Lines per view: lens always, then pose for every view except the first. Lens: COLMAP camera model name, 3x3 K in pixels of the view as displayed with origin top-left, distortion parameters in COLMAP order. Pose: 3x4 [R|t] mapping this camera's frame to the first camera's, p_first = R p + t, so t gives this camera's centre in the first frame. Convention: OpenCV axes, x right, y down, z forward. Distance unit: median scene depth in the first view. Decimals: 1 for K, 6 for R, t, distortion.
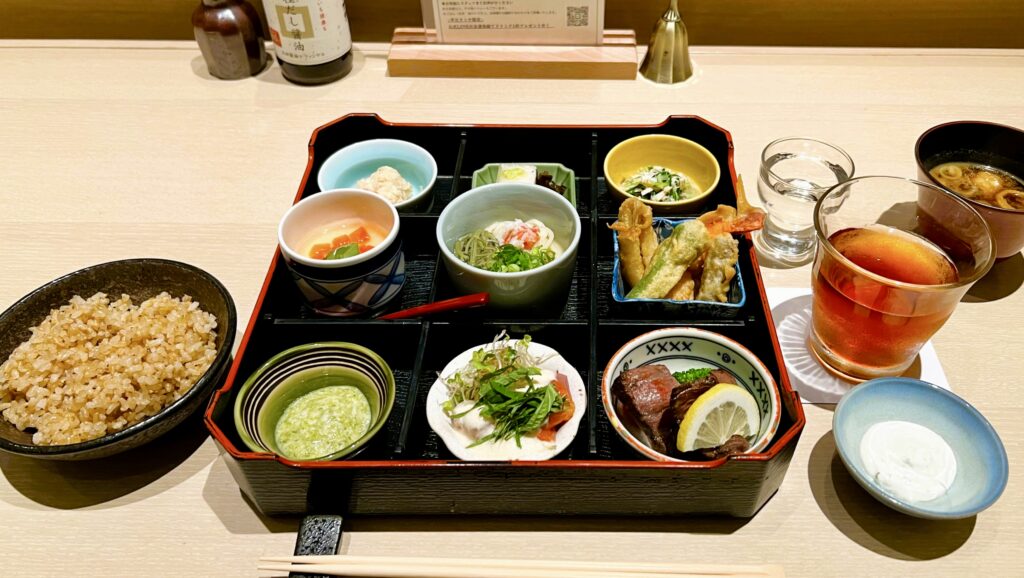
lens RADIAL K [[810.7, 0, 552.2], [0, 810.7, 267.0], [0, 0, 1]] dist [0.050850, -0.082758]
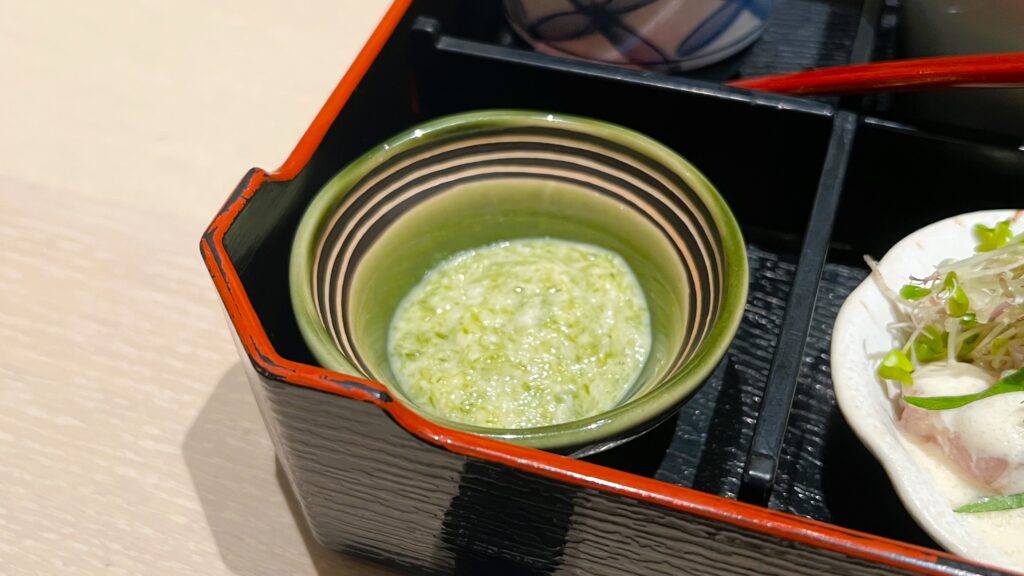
lens RADIAL K [[1116.5, 0, 512.0], [0, 1116.5, 288.0], [0, 0, 1]] dist [0.140197, -0.454591]
pose [[0.952002, 0.212056, -0.220735, -0.176820], [-0.186722, 0.973752, 0.130158, 0.108564], [0.242542, -0.082694, 0.966610, 0.517381]]
